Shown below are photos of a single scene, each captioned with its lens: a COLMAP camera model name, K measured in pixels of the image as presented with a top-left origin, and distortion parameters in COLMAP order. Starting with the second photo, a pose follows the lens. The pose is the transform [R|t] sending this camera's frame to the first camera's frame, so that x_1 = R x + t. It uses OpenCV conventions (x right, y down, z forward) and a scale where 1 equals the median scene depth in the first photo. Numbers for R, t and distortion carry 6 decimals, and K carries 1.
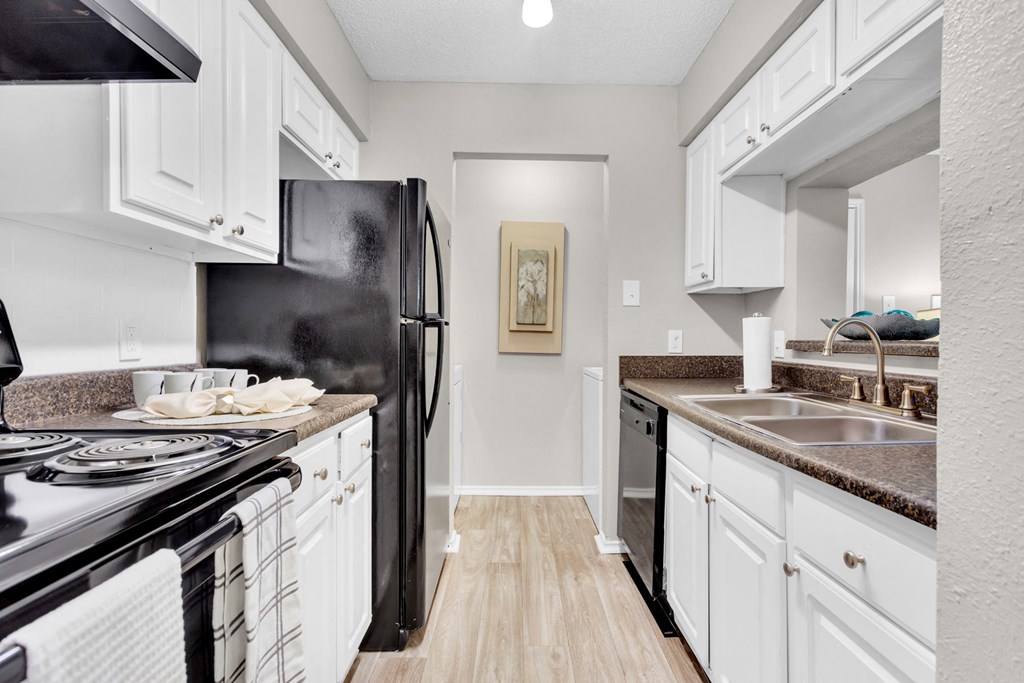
lens RADIAL K [[486.0, 0, 515.7], [0, 486.0, 342.4], [0, 0, 1]] dist [0.004958, 0.000365]
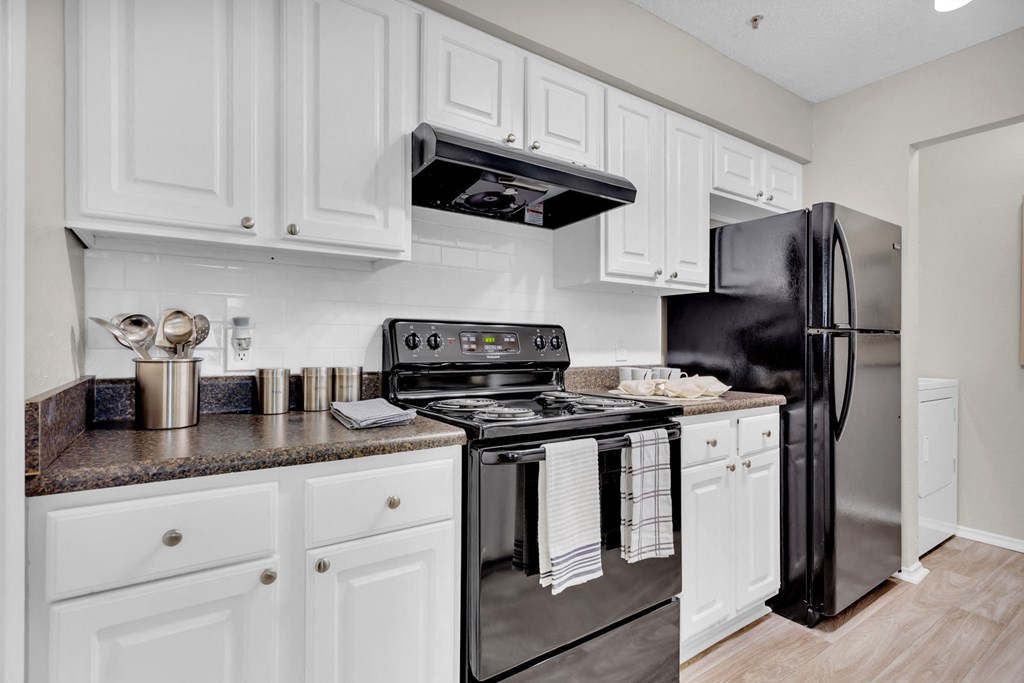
lens RADIAL K [[486.0, 0, 509.8], [0, 486.0, 342.9], [0, 0, 1]] dist [0.004958, 0.000365]
pose [[0.553864, -0.008101, -0.832568, 0.317018], [-0.006226, 0.999884, -0.013871, 0.001377], [0.832584, 0.012866, 0.553749, -0.196809]]
